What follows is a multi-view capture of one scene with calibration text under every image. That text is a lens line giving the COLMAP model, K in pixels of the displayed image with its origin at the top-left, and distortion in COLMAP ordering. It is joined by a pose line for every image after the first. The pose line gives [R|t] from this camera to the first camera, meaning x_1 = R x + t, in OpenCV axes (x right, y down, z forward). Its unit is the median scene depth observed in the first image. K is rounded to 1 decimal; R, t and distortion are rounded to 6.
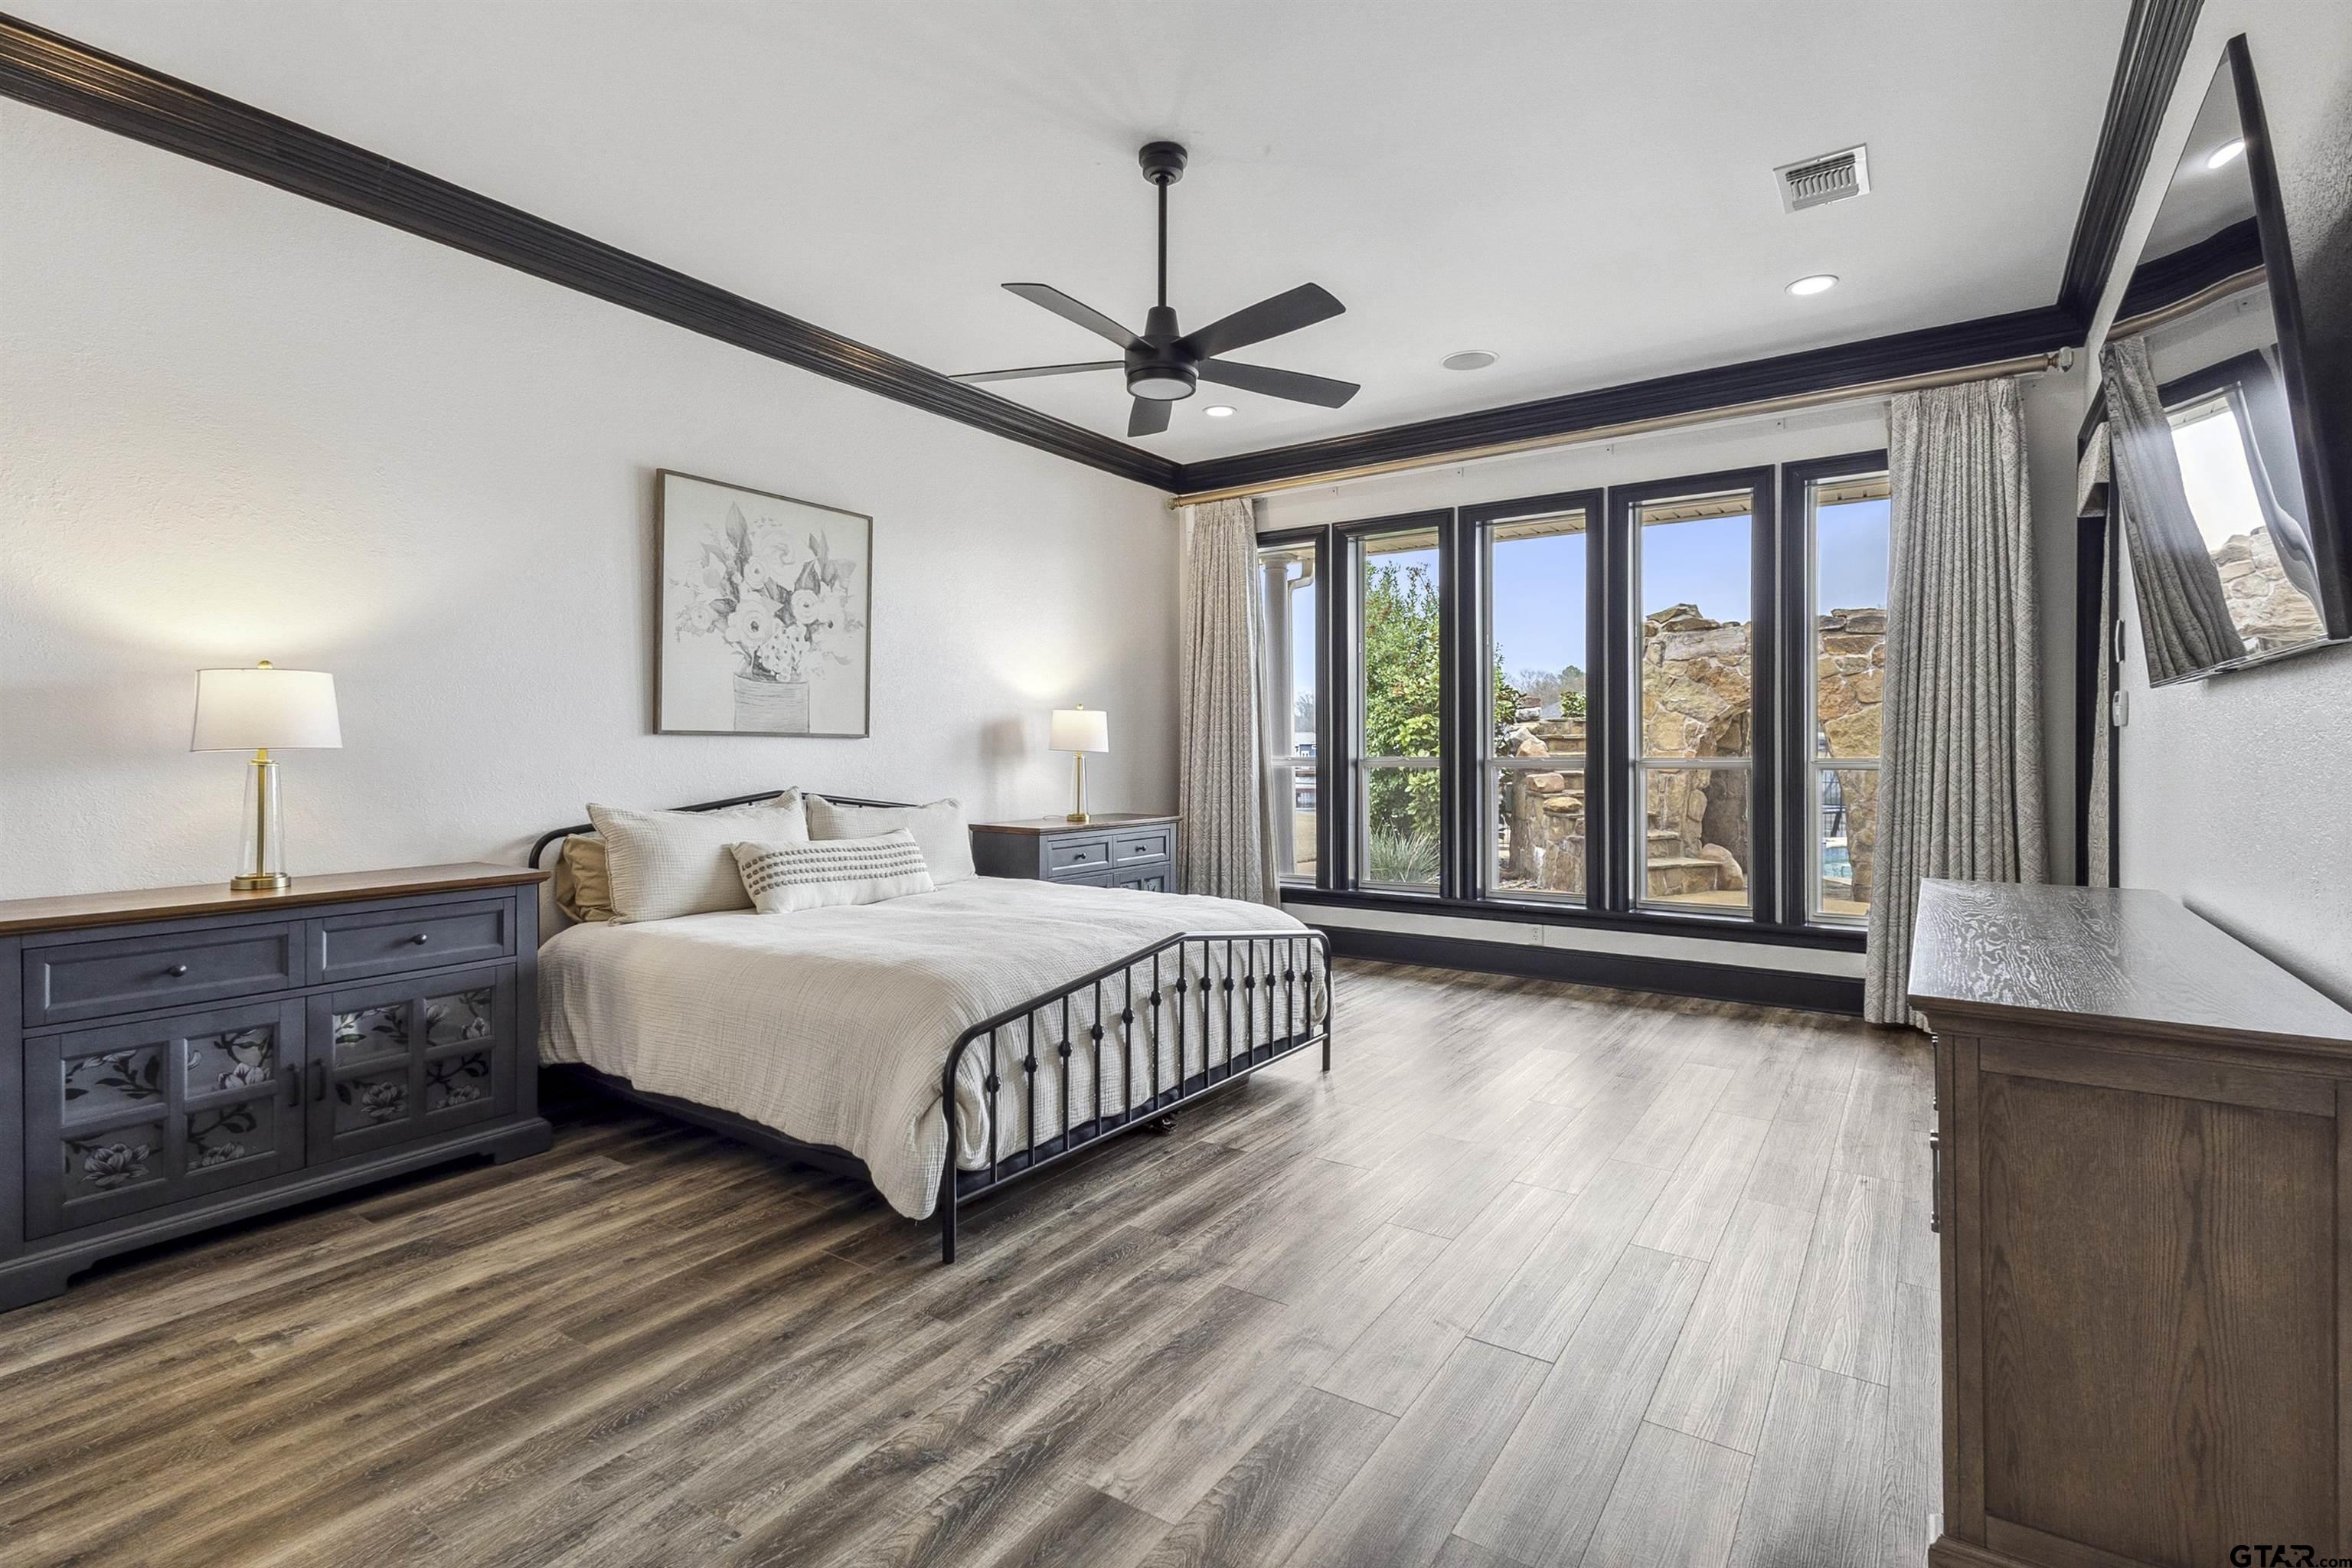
lens RADIAL K [[1100.6, 0, 1171.7], [0, 1100.6, 743.0], [0, 0, 1]] dist [0.015727, 0.000195]
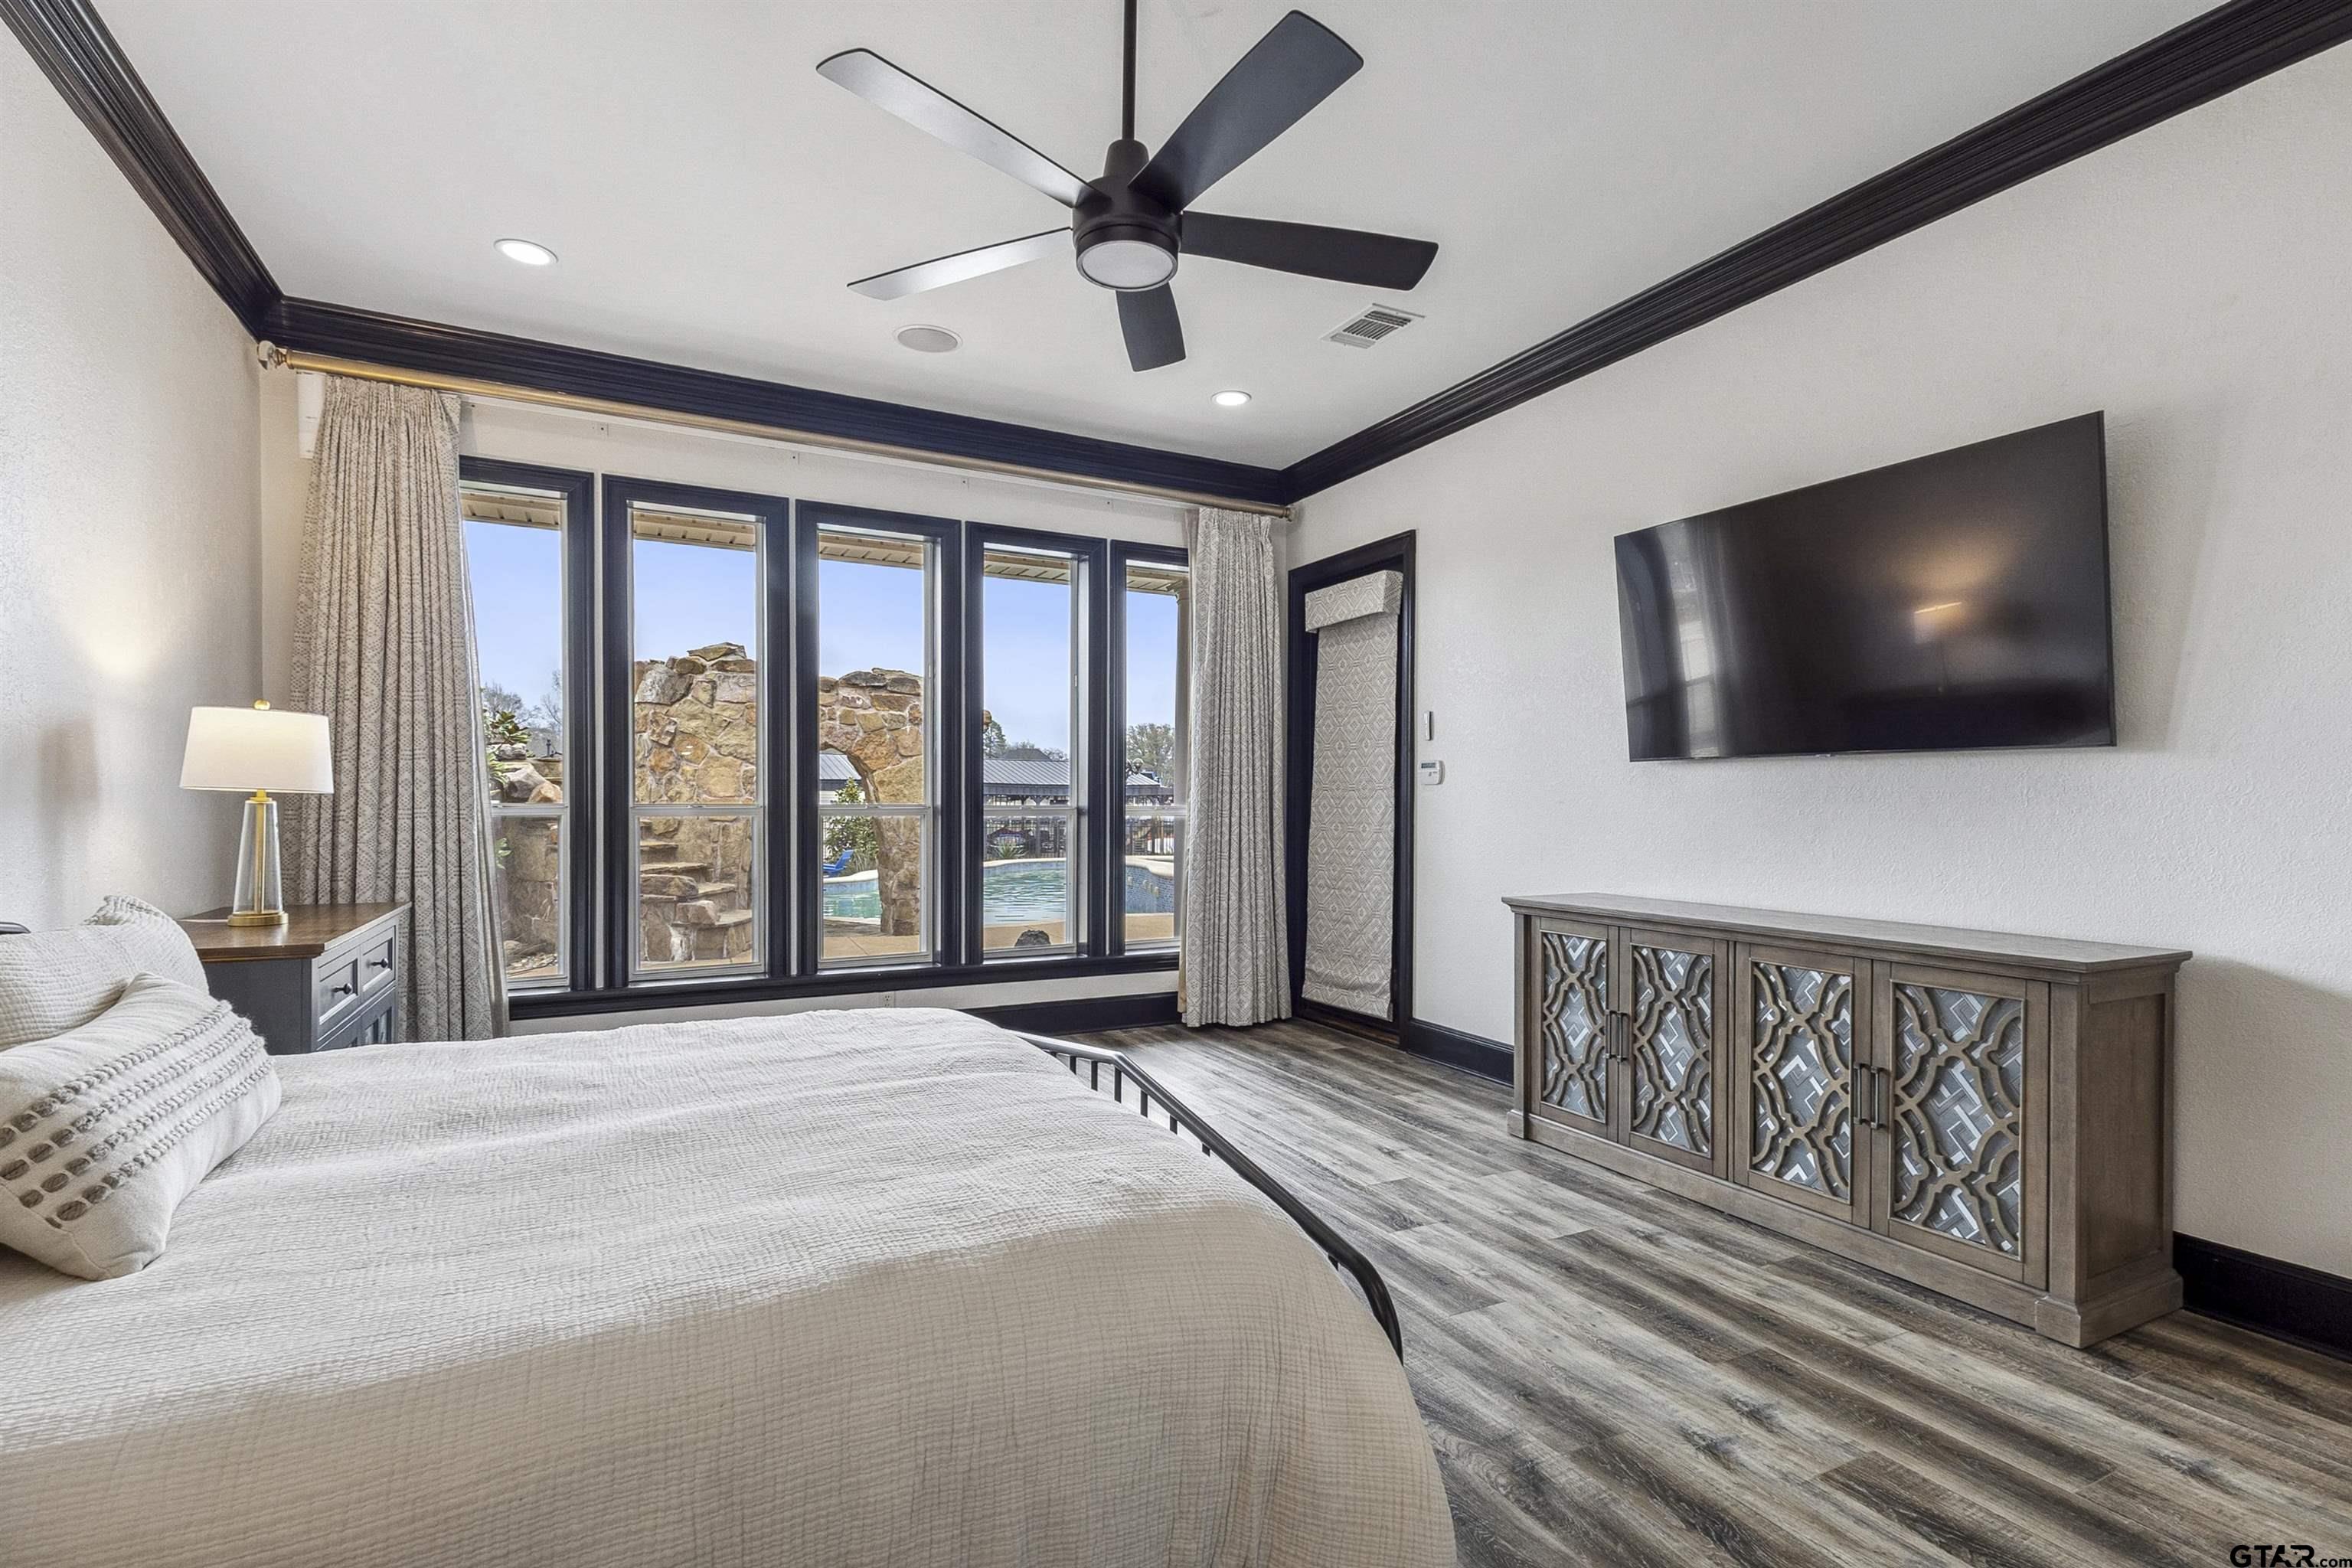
lens RADIAL K [[1100.6, 0, 1177.7], [0, 1100.6, 802.3], [0, 0, 1]] dist [0.015727, 0.000195]
pose [[0.468992, 0.003515, 0.883195, -0.304478], [-0.013383, 0.999906, 0.003127, 0.004575], [-0.883101, -0.013286, 0.468995, 0.329151]]
